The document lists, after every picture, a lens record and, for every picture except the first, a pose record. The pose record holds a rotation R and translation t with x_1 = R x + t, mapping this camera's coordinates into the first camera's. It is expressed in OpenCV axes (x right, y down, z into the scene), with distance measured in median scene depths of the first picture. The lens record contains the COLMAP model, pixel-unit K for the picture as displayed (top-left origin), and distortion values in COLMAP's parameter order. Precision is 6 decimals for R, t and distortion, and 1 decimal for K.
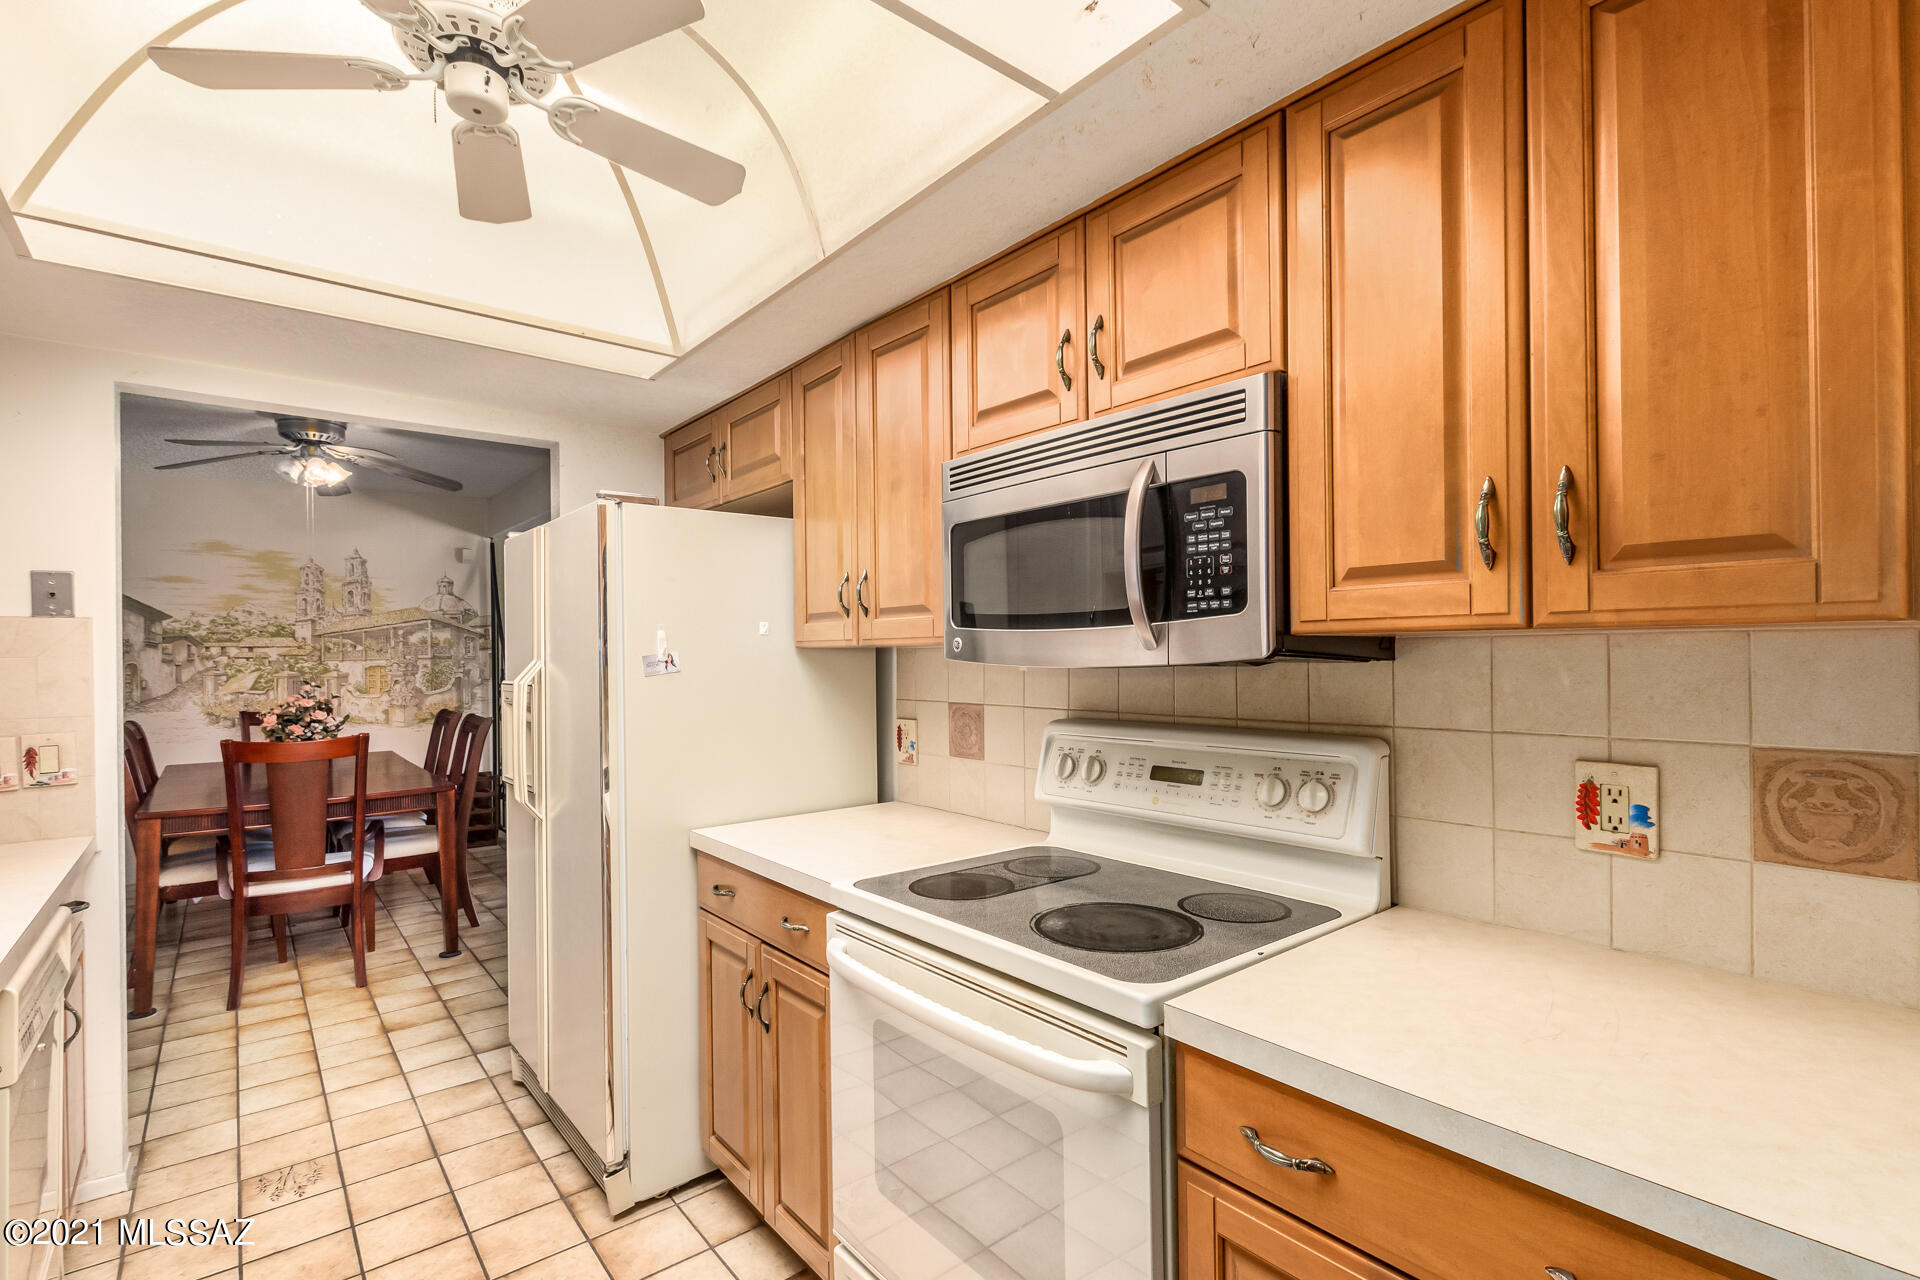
lens RADIAL K [[880.9, 0, 968.3], [0, 880.9, 656.2], [0, 0, 1]] dist [-0.002806, -0.000114]
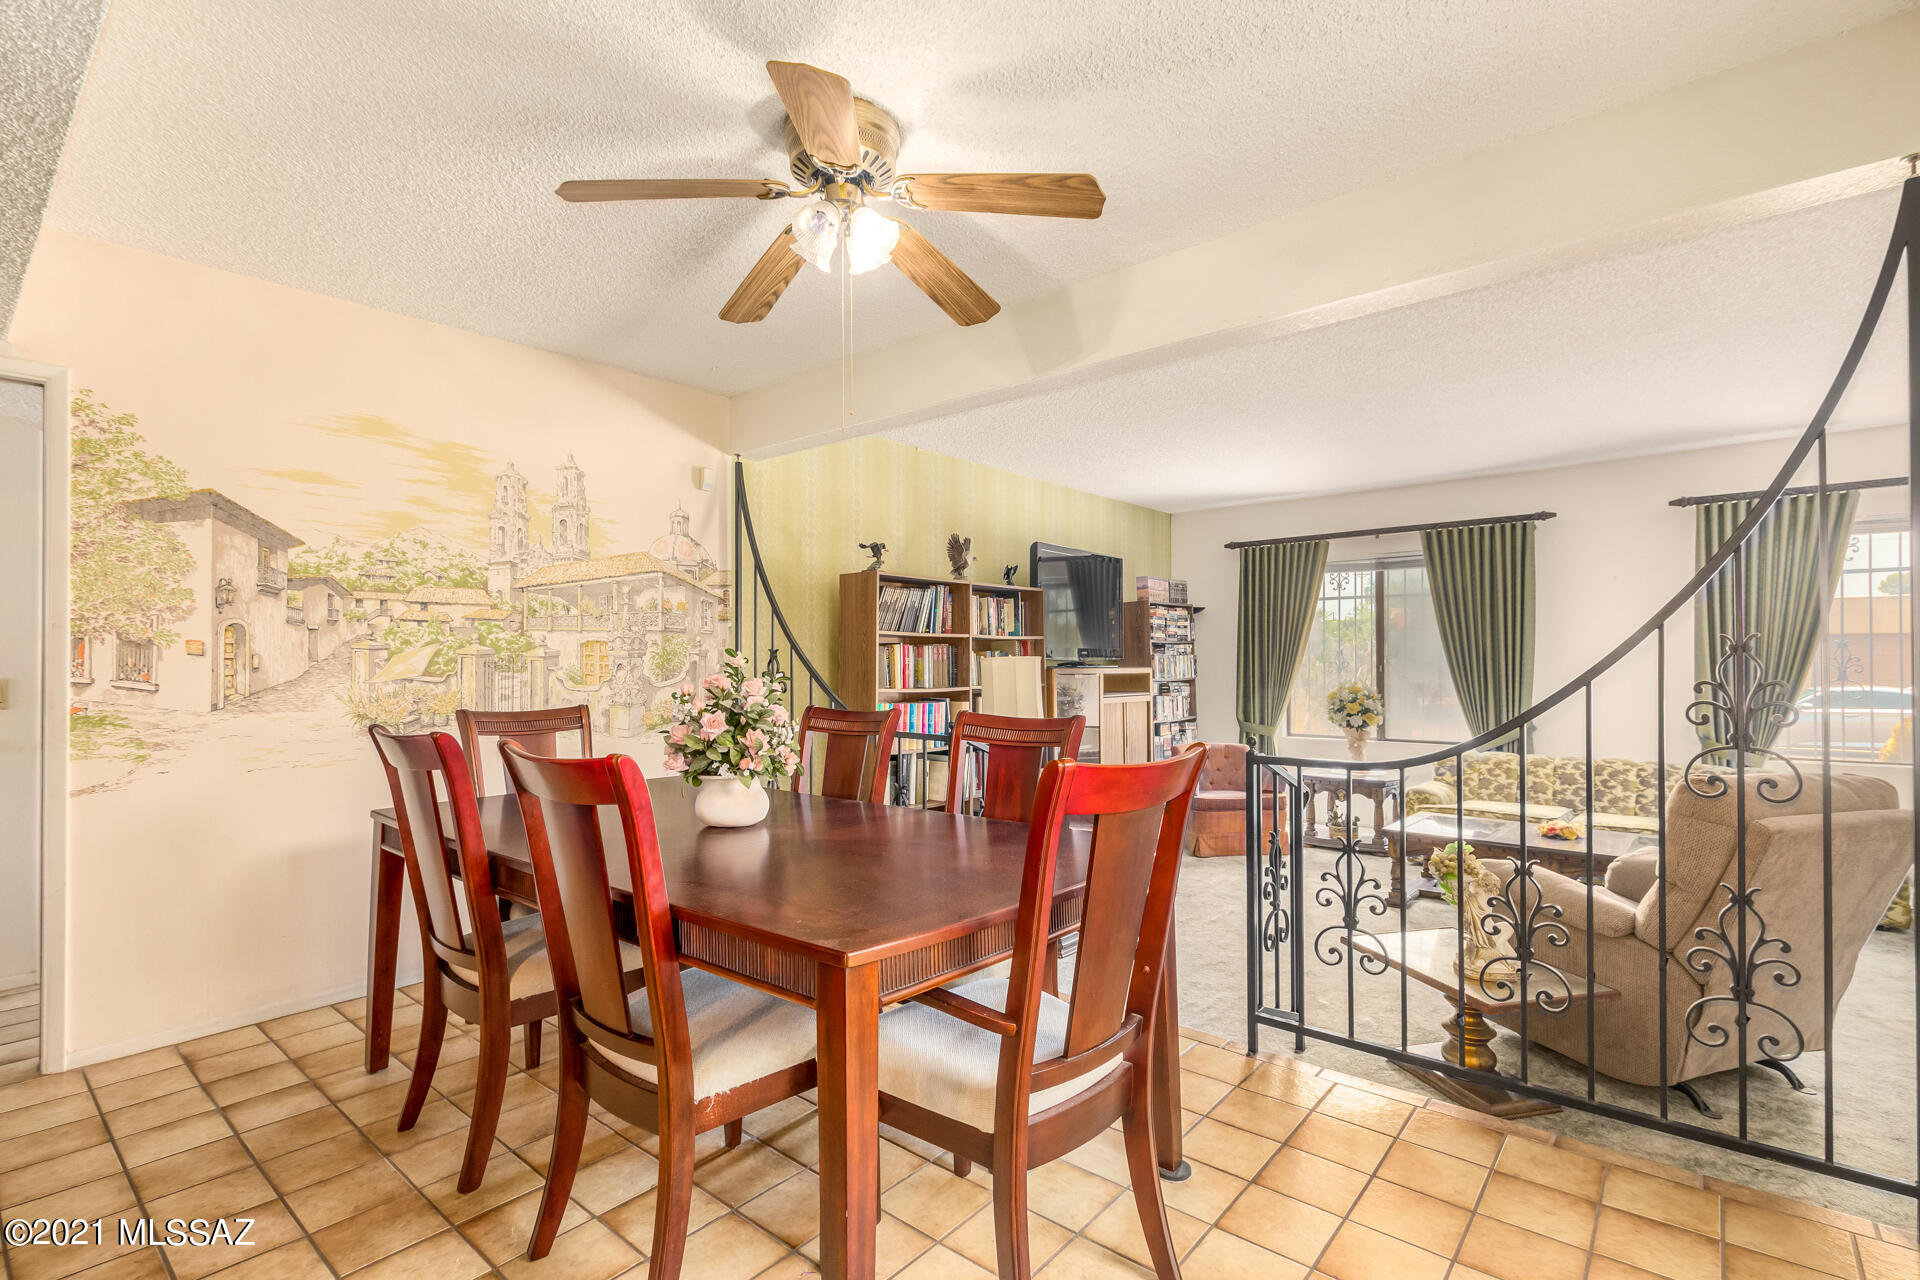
lens RADIAL K [[880.9, 0, 975.3], [0, 880.9, 652.7], [0, 0, 1]] dist [-0.002806, -0.000114]
pose [[0.983450, 0.014990, 0.180559, -0.550775], [-0.013249, 0.999853, -0.010844, 0.024413], [-0.180695, 0.008273, 0.983504, 0.348054]]
